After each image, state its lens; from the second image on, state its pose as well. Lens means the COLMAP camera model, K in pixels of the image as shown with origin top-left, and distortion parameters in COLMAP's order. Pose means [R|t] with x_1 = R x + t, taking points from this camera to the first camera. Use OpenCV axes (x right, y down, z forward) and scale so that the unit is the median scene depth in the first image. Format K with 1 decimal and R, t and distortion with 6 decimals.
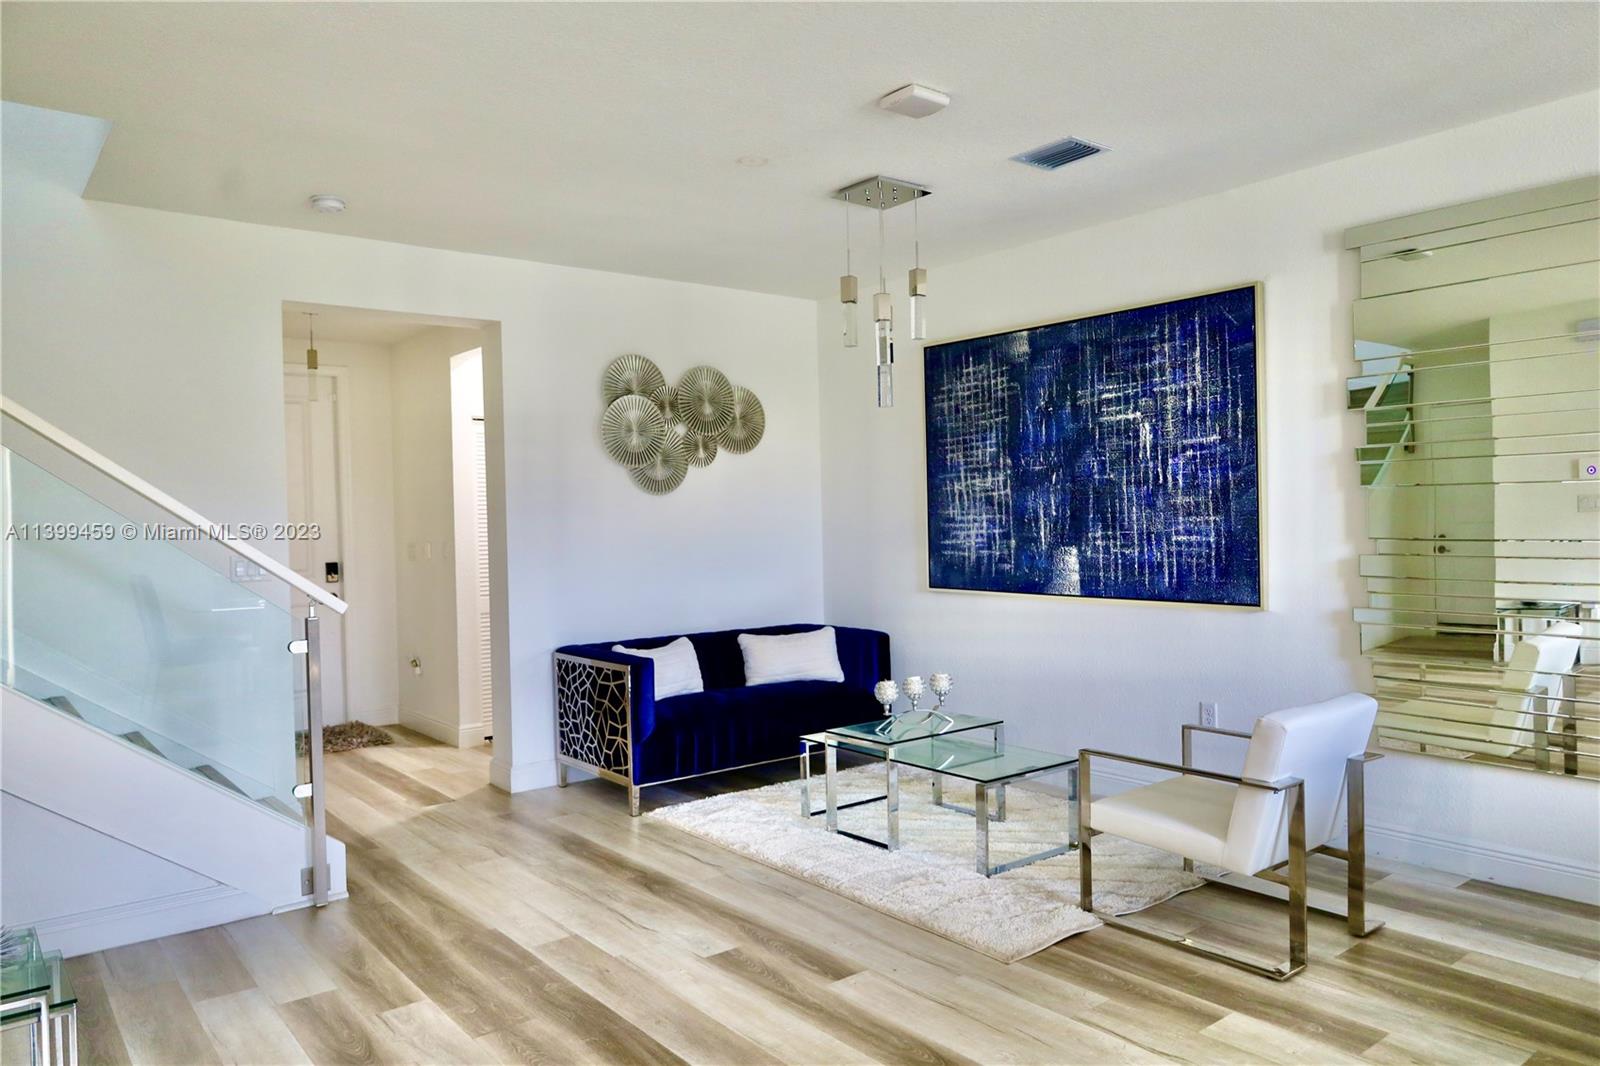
lens RADIAL K [[1091.0, 0, 806.0], [0, 1091.0, 535.0], [0, 0, 1]] dist [-0.011211, 0.005818]
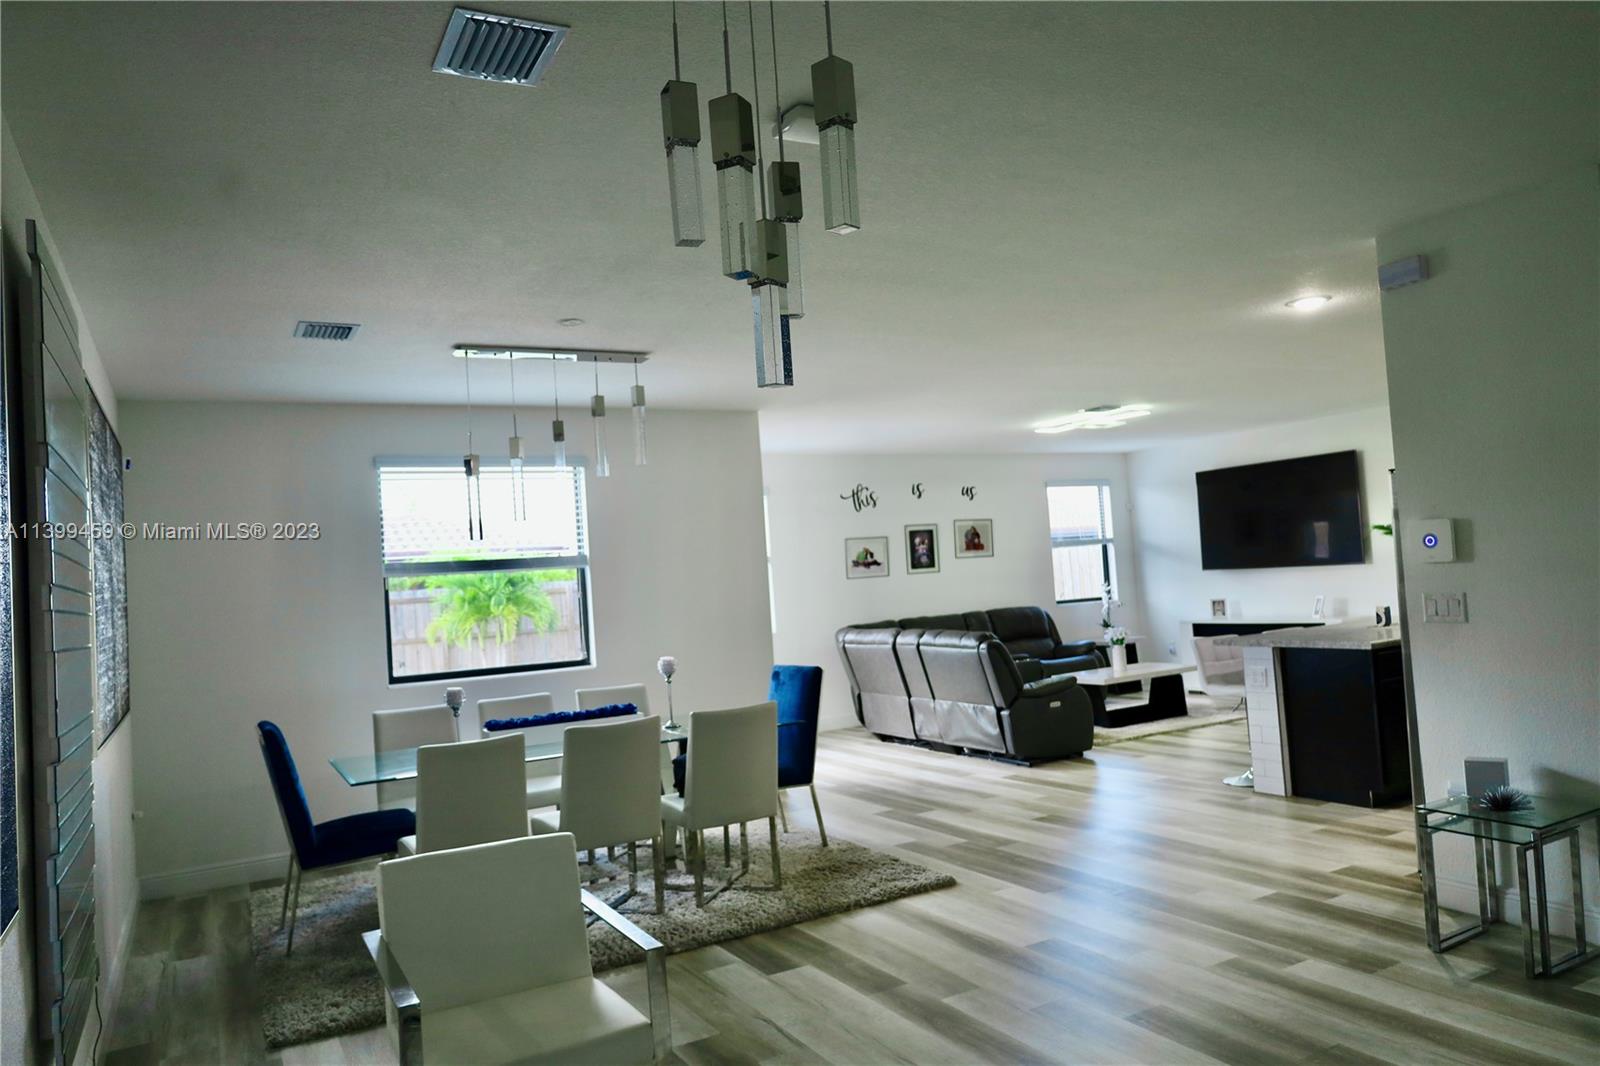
lens RADIAL K [[1091.0, 0, 806.0], [0, 1091.0, 535.0], [0, 0, 1]] dist [-0.011211, 0.005818]
pose [[-0.981995, 0.097782, 0.161631, 0.000116], [0.093908, 0.995084, -0.031458, -0.039739], [-0.163912, -0.015713, -0.986350, 1.207619]]
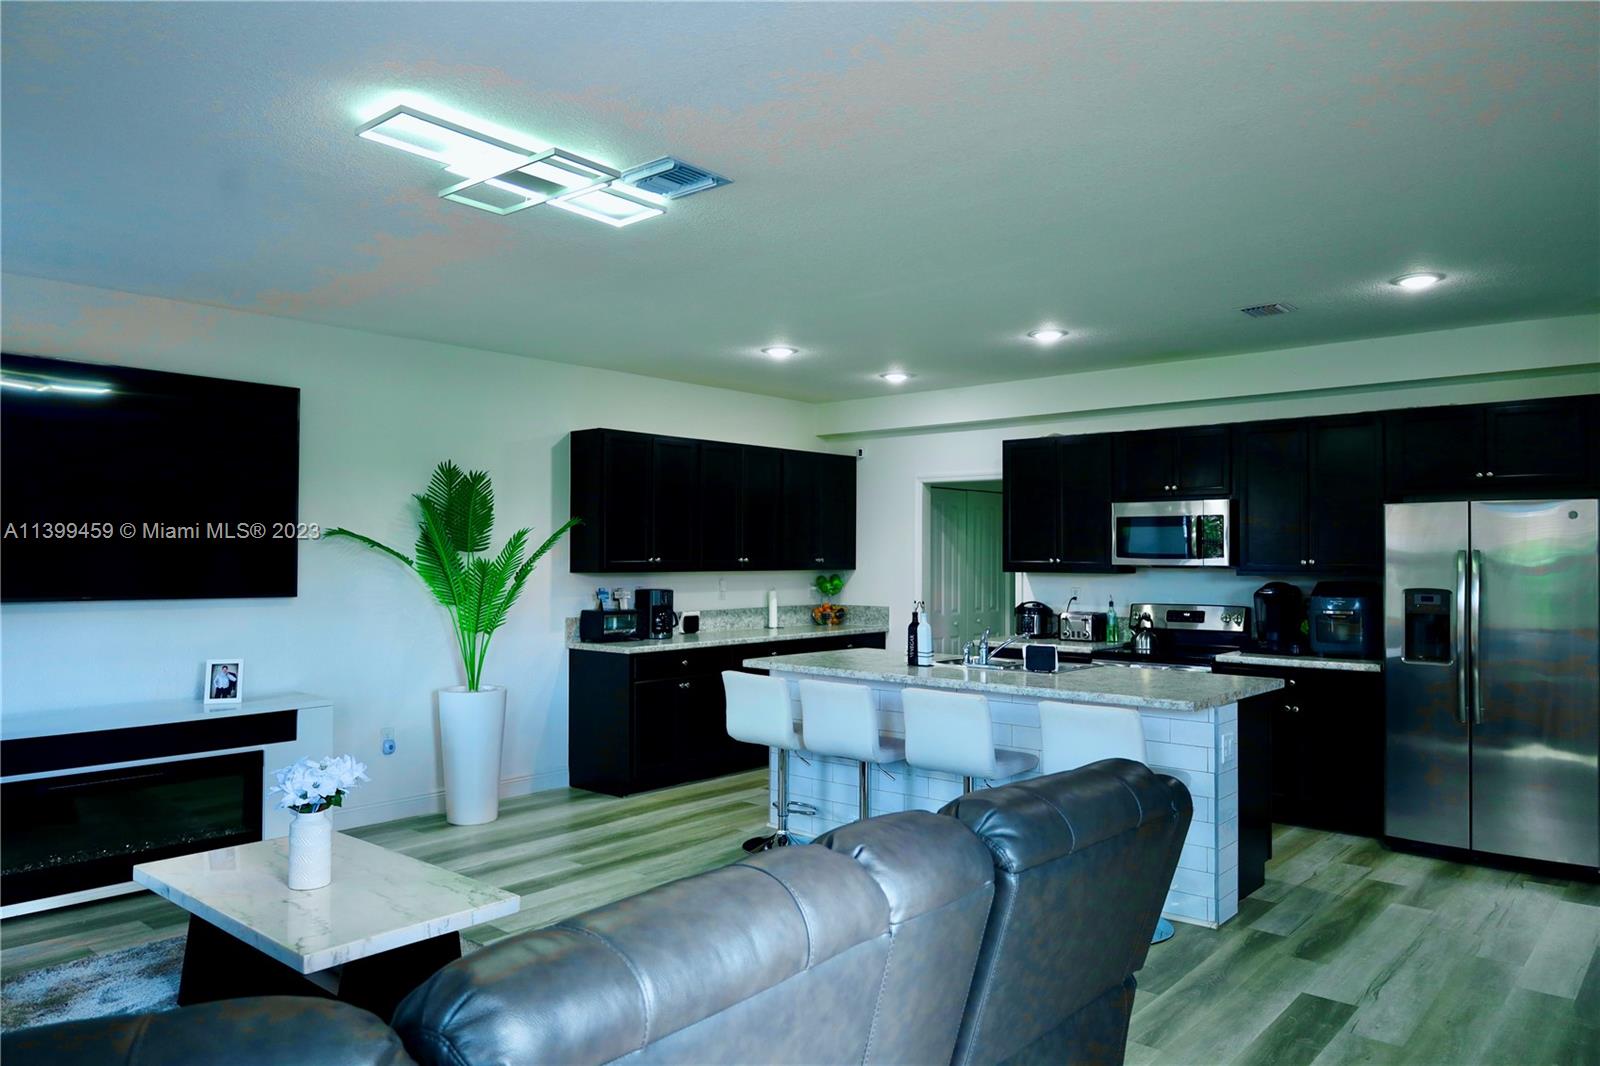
lens RADIAL K [[1091.0, 0, 806.0], [0, 1091.0, 535.0], [0, 0, 1]] dist [-0.011211, 0.005818]
pose [[0.179358, 0.006391, -0.983763, 0.477286], [-0.021362, 0.999768, 0.002600, -0.028765], [0.983552, 0.020549, 0.179453, -0.576615]]
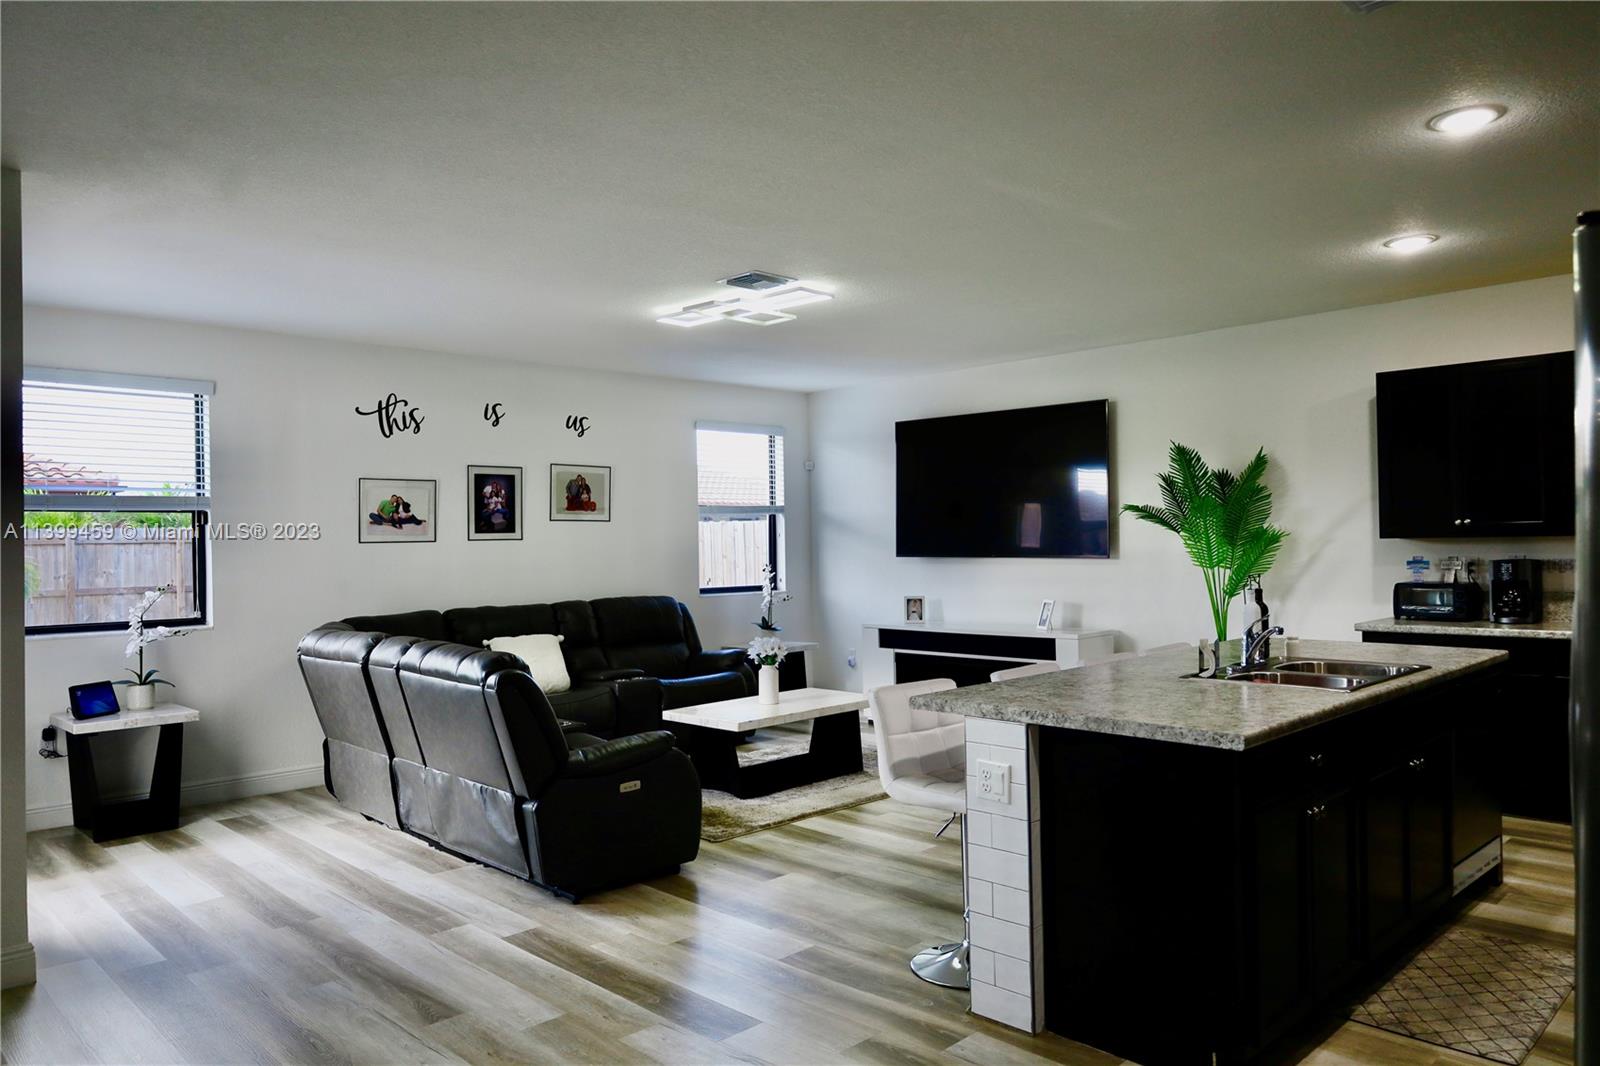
lens RADIAL K [[1091.0, 0, 806.0], [0, 1091.0, 535.0], [0, 0, 1]] dist [-0.011211, 0.005818]
pose [[-0.994086, 0.041076, -0.100528, -0.132332], [0.040310, 0.999141, 0.009640, -0.014457], [0.100838, 0.005531, -0.994888, 0.482711]]
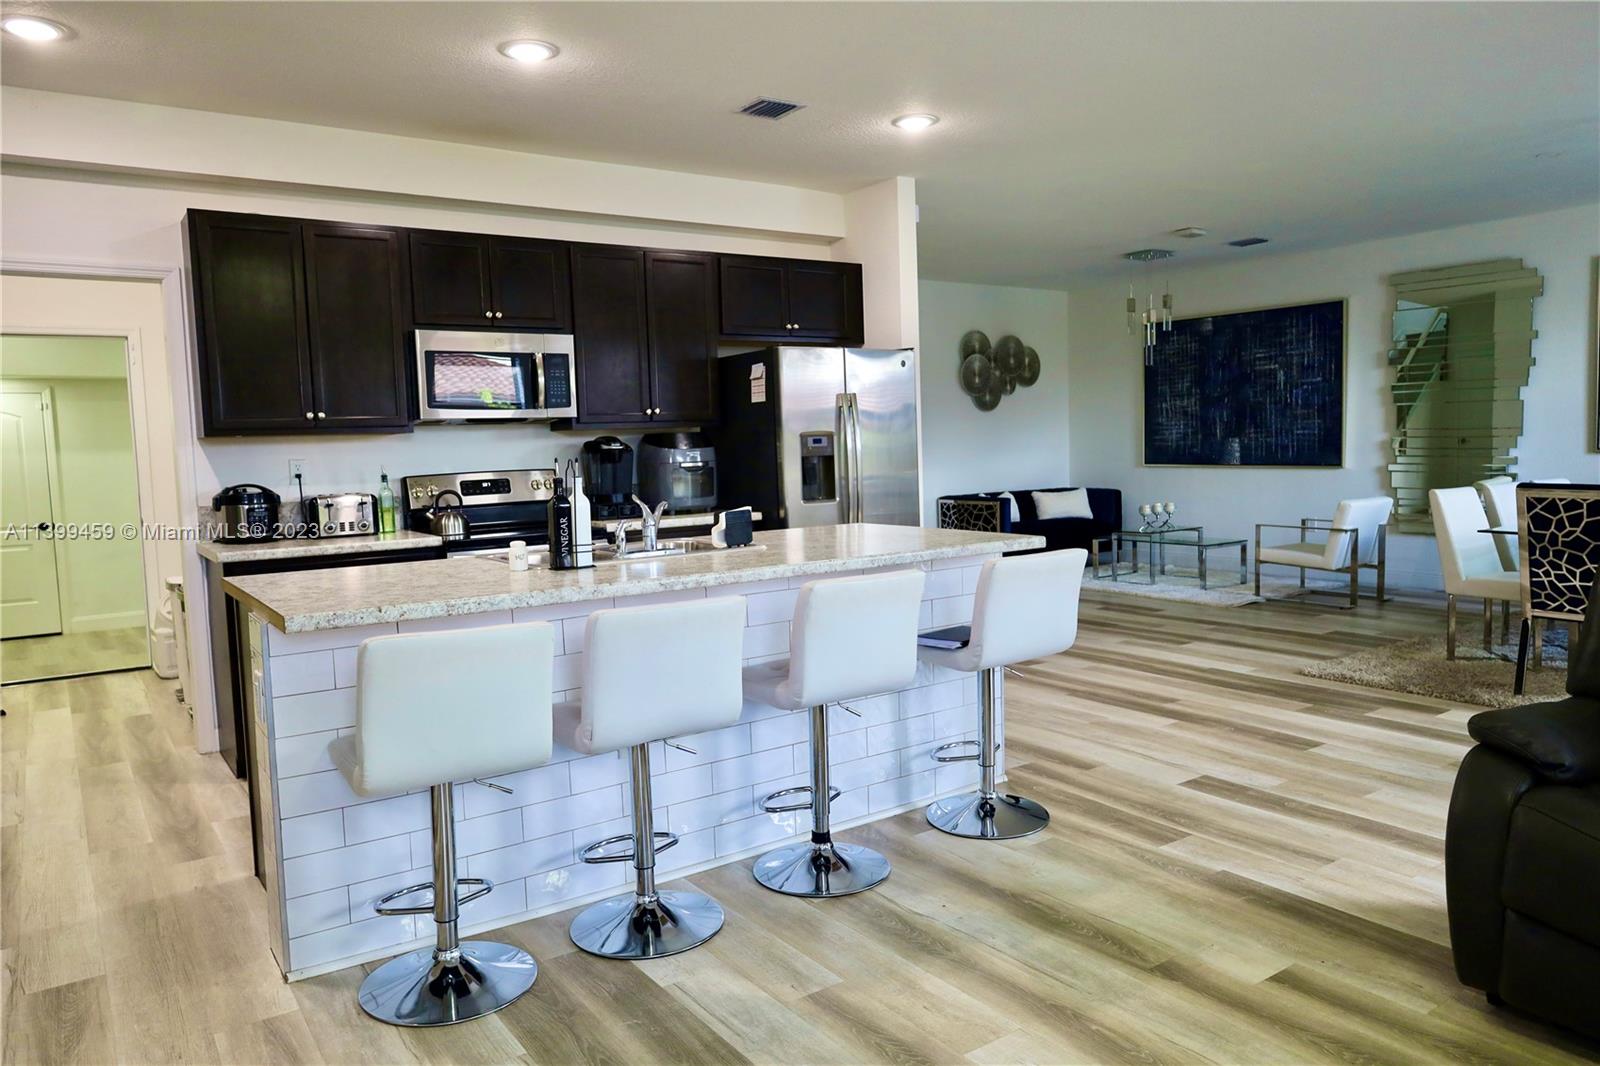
lens RADIAL K [[1091.0, 0, 806.0], [0, 1091.0, 535.0], [0, 0, 1]] dist [-0.011211, 0.005818]
pose [[0.998202, -0.001520, -0.059918, -0.368741], [0.005950, 0.997253, 0.073833, 0.034053], [0.059641, -0.074057, 0.995469, -0.878574]]
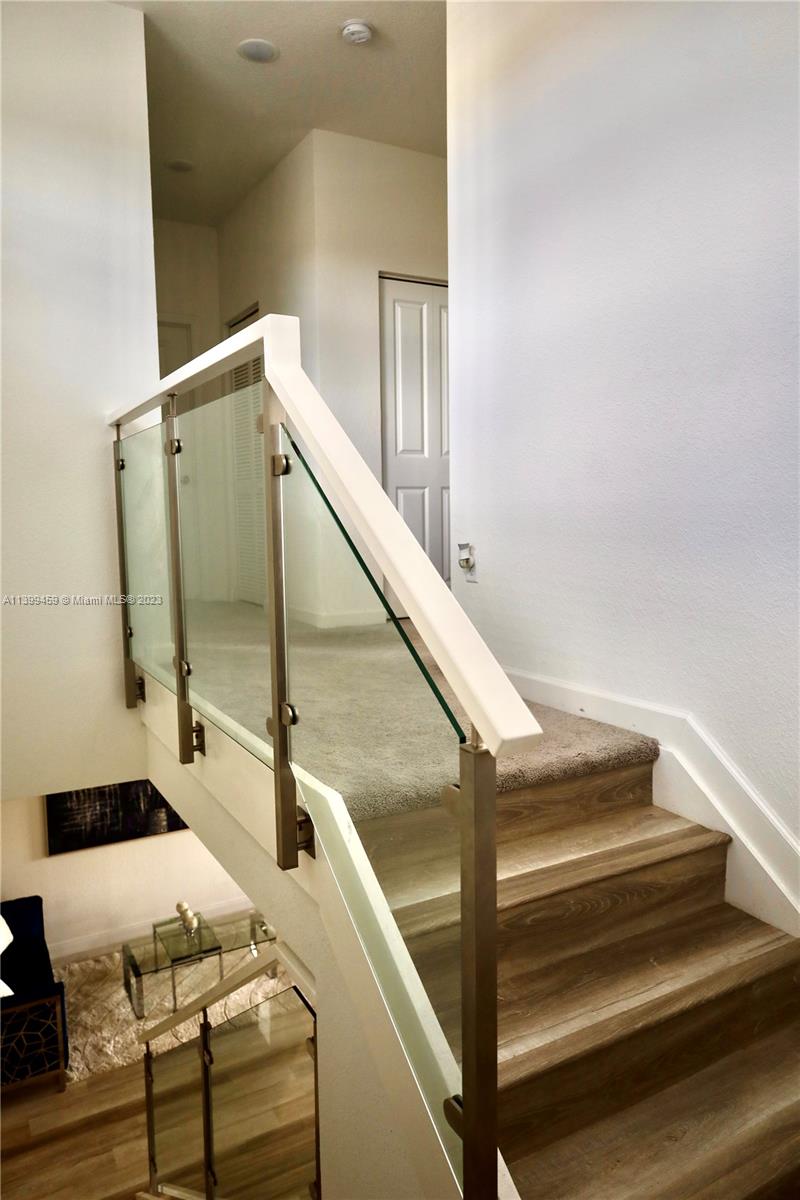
lens RADIAL K [[818.2, 0, 400.0], [0, 818.2, 600.0], [0, 0, 1]] dist [-0.011211, 0.005818]
pose [[0.159965, -0.088327, 0.983163, -1.060809], [0.022182, 0.996059, 0.085877, -0.465295], [-0.986873, 0.008072, 0.161294, 0.359953]]
